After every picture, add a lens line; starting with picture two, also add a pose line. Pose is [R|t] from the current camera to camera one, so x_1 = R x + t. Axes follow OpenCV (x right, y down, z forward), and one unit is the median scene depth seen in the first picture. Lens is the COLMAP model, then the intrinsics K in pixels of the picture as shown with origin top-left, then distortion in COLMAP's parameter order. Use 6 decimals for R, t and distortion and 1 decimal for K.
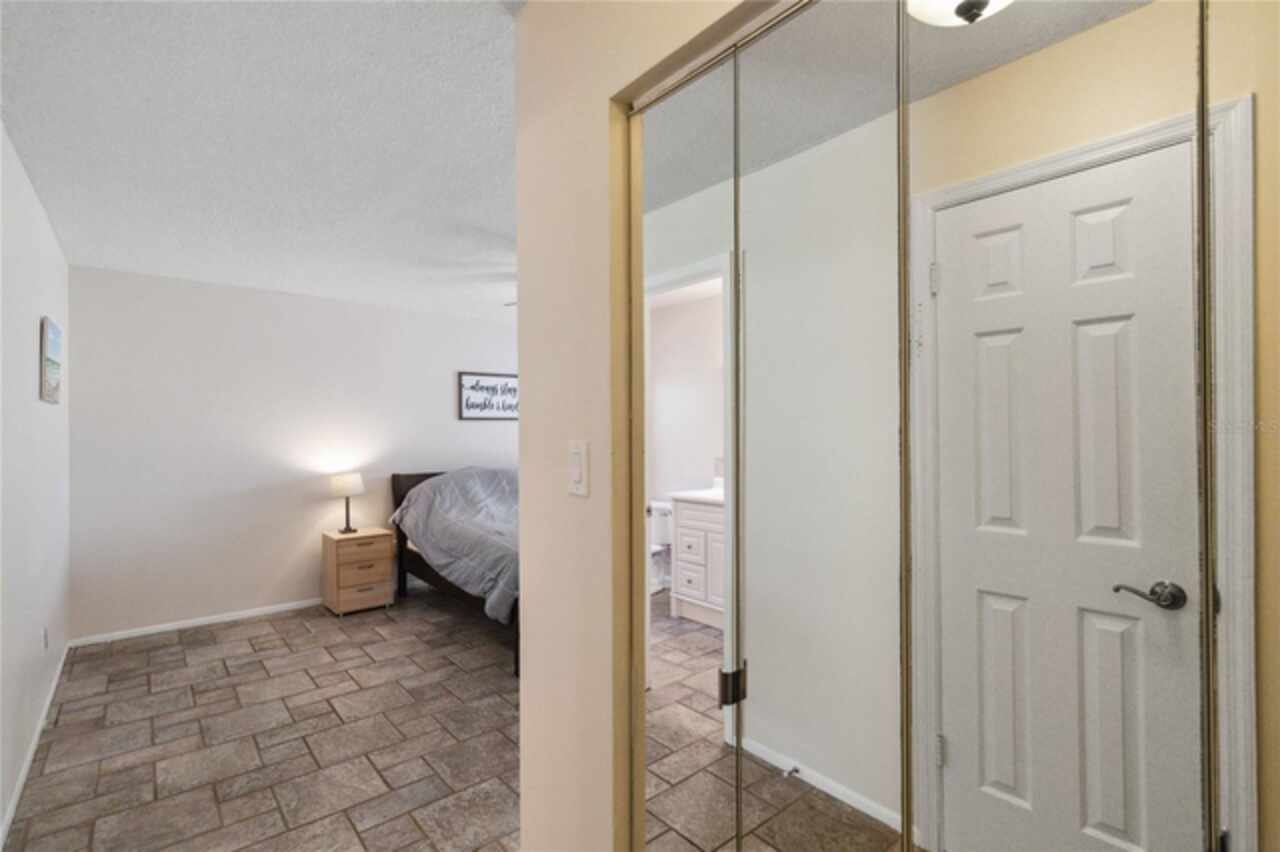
lens RADIAL K [[594.0, 0, 644.7], [0, 594.0, 407.6], [0, 0, 1]] dist [0.001375, -0.000511]
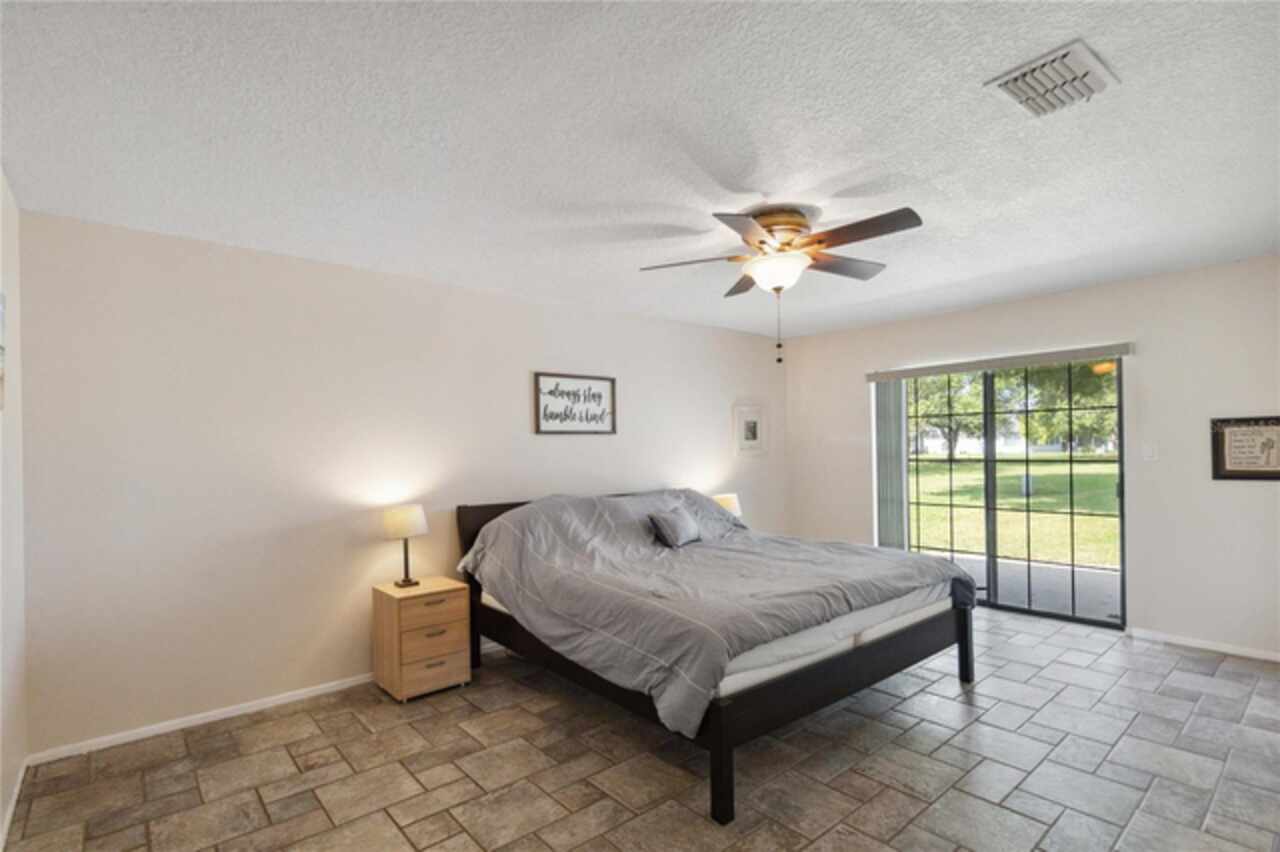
lens RADIAL K [[608.9, 0, 640.0], [0, 608.9, 426.0], [0, 0, 1]] dist [-0.000533, 0.000157]
pose [[0.999923, -0.008677, 0.008915, -0.226888], [0.008672, 0.999962, 0.000606, 0.013479], [-0.008920, -0.000528, 0.999960, 0.251382]]
